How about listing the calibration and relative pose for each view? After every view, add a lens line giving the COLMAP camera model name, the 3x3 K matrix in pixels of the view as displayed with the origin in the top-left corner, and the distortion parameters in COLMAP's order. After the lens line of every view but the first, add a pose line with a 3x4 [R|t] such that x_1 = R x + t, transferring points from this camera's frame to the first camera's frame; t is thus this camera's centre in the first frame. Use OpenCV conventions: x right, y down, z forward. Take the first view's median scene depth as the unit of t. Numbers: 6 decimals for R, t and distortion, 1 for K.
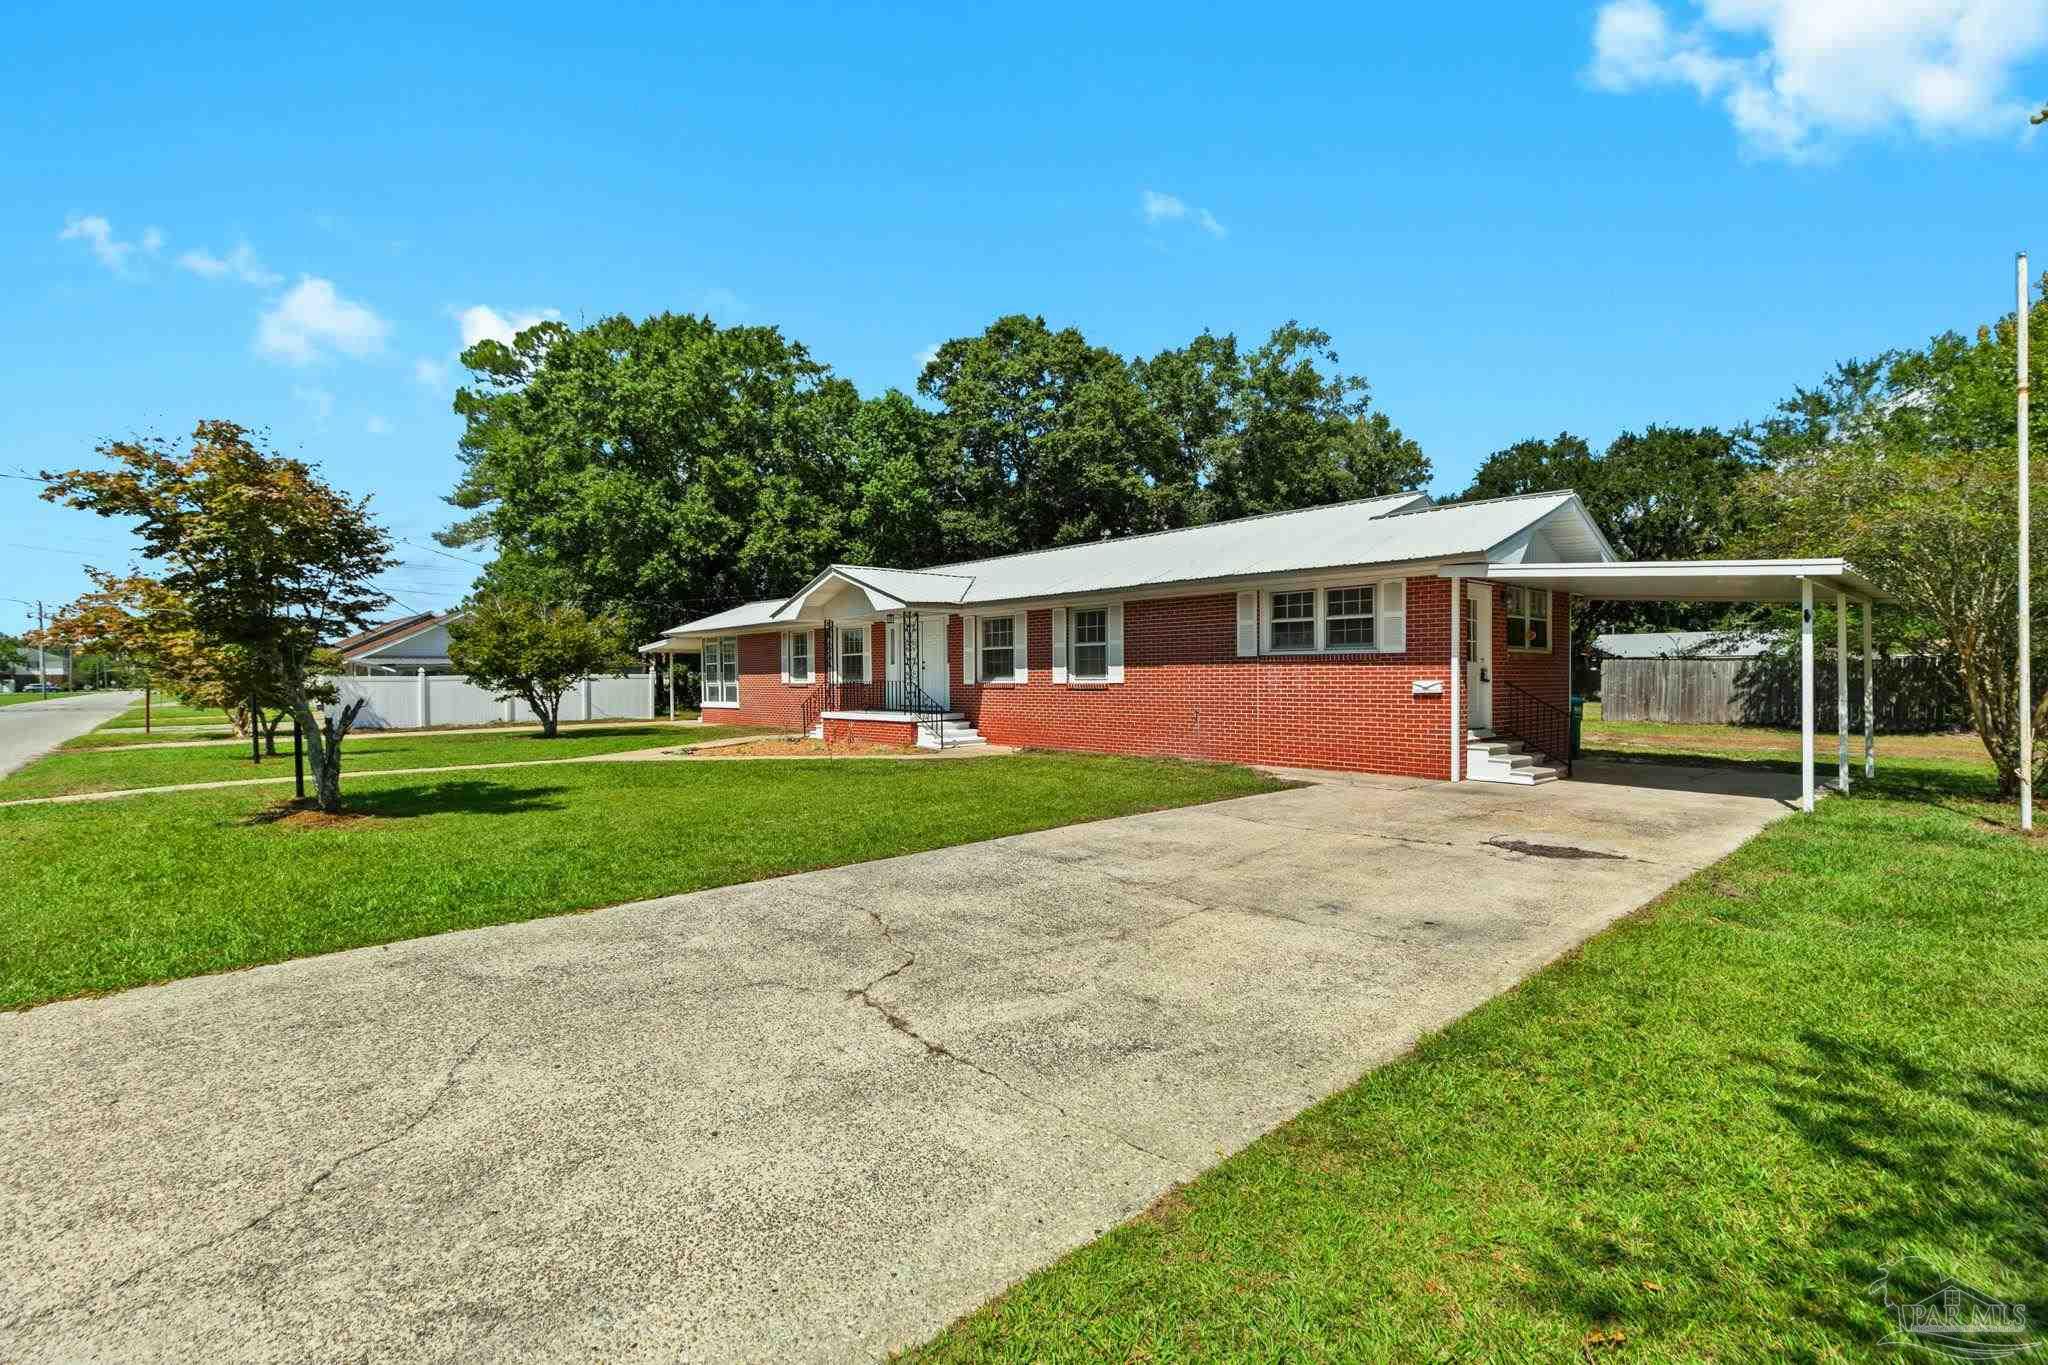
lens RADIAL K [[917.3, 0, 1019.5], [0, 917.3, 682.0], [0, 0, 1]] dist [0.003984, 0.001046]
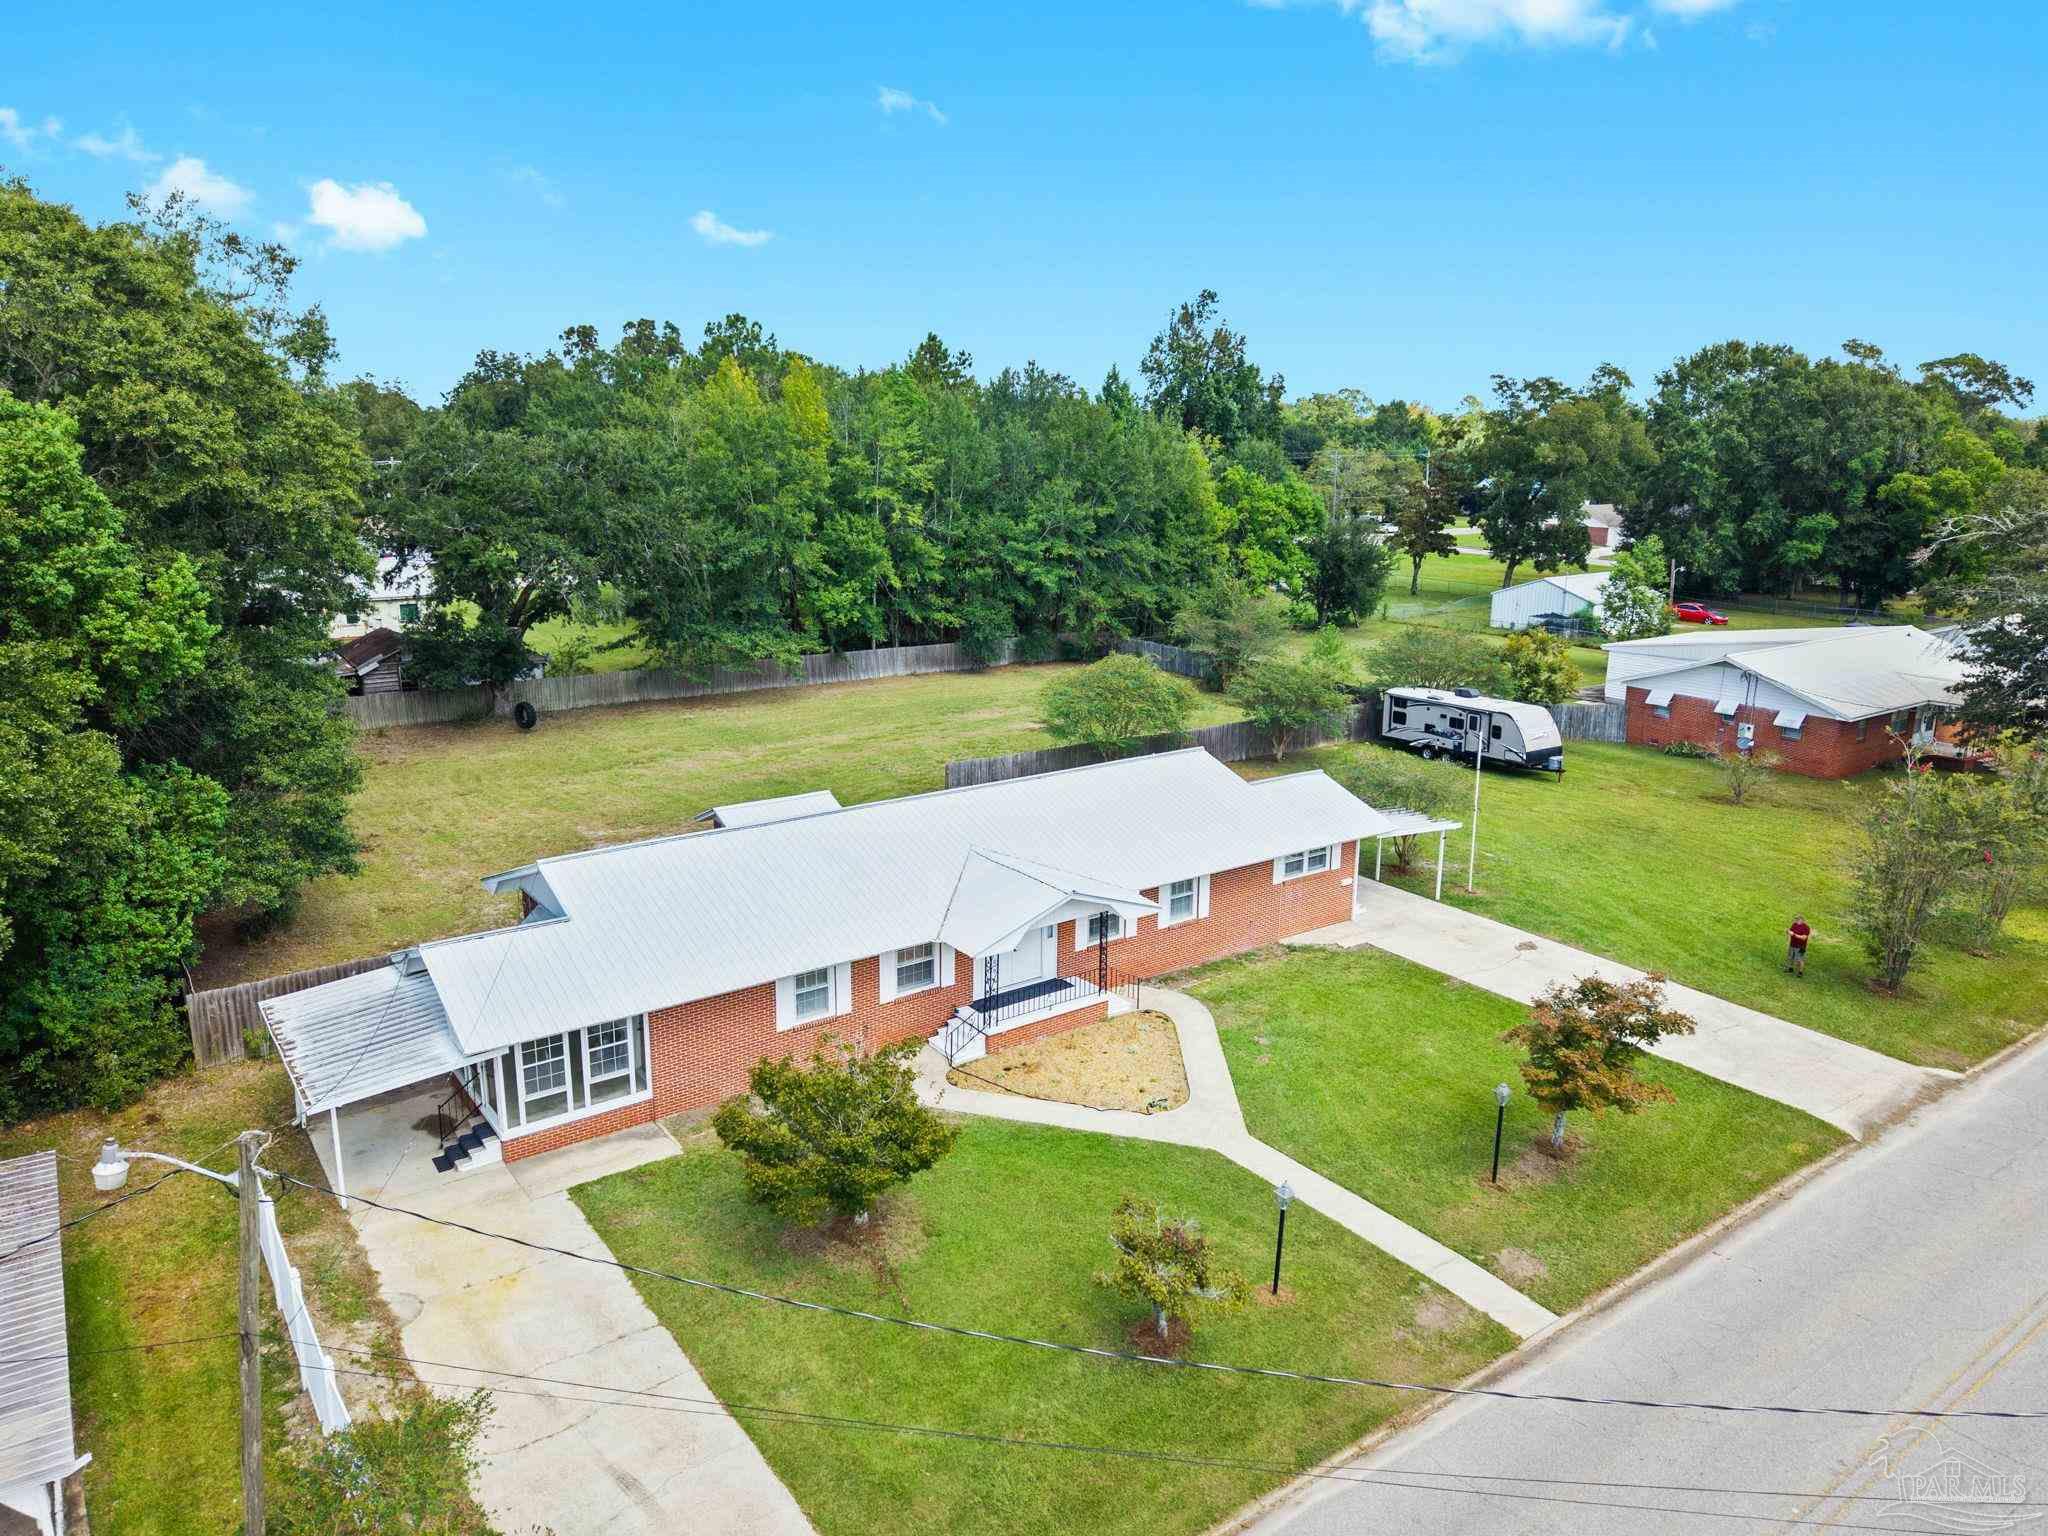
lens RADIAL K [[1360.8, 0, 1027.5], [0, 1360.8, 769.0], [0, 0, 1]] dist [0.028453, -0.029832]
pose [[0.107851, -0.224027, 0.968597, -0.860405], [-0.002190, 0.974224, 0.225572, -0.312361], [-0.994165, -0.026449, 0.104581, 0.456359]]
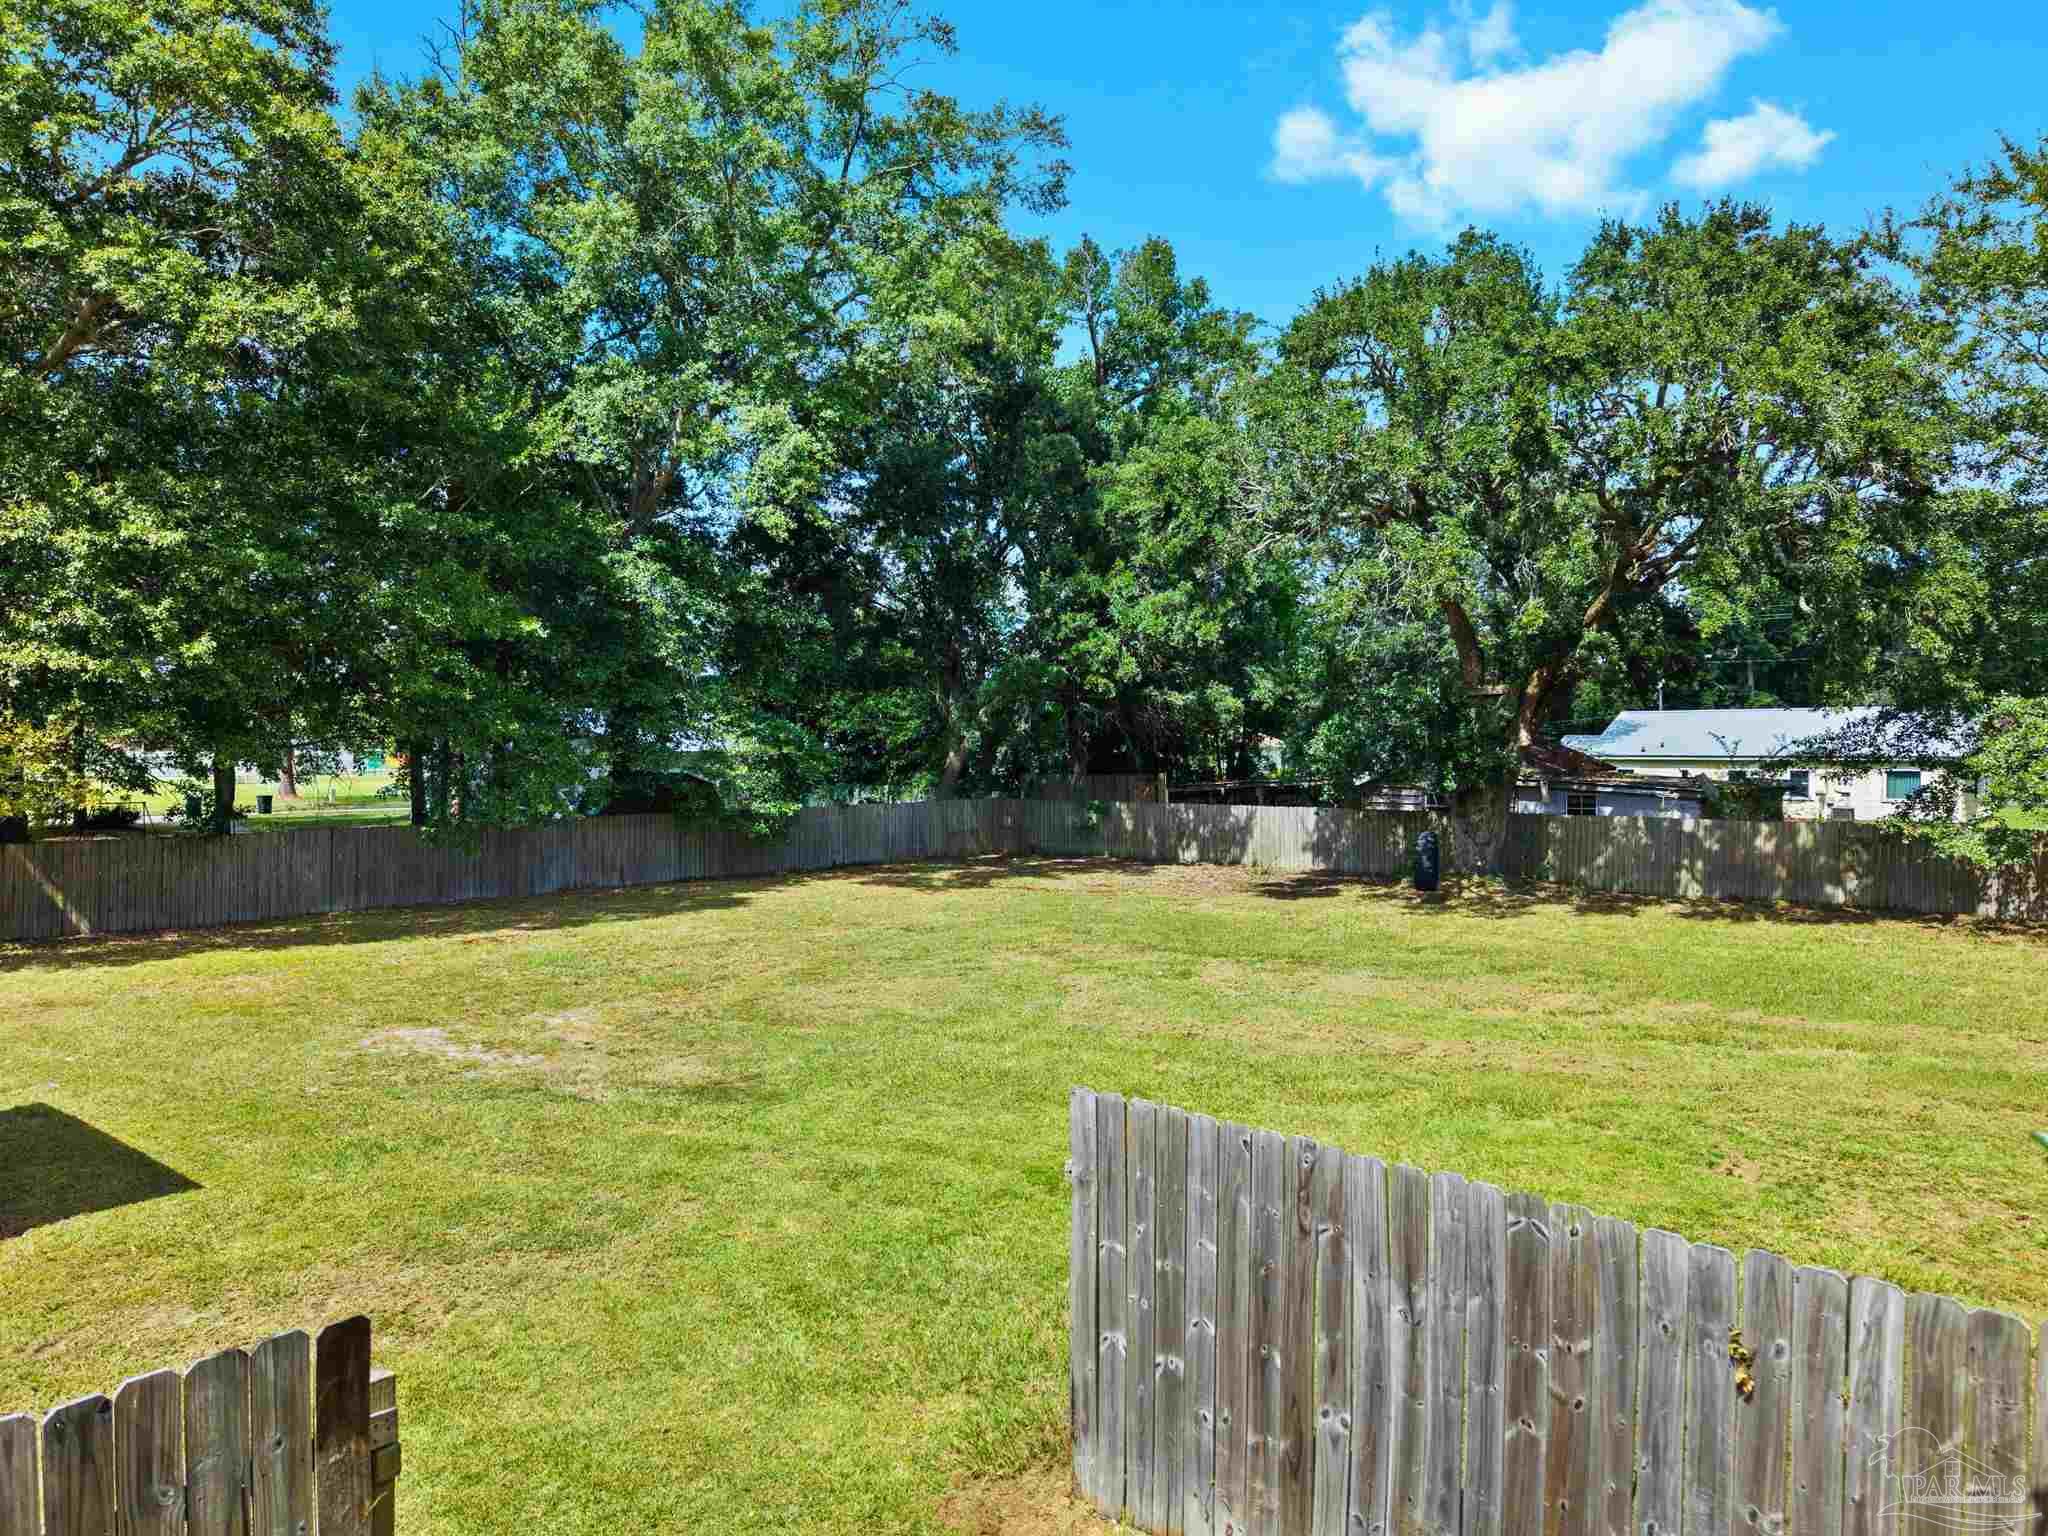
lens RADIAL K [[1384.5, 0, 1024.0], [0, 1384.5, 768.0], [0, 0, 1]] dist [0.005321, 0.000465]
pose [[0.992376, 0.002441, 0.123223, 0.403848], [-0.003182, 0.999978, 0.005815, -0.050989], [-0.123206, -0.006163, 0.992362, 0.526793]]
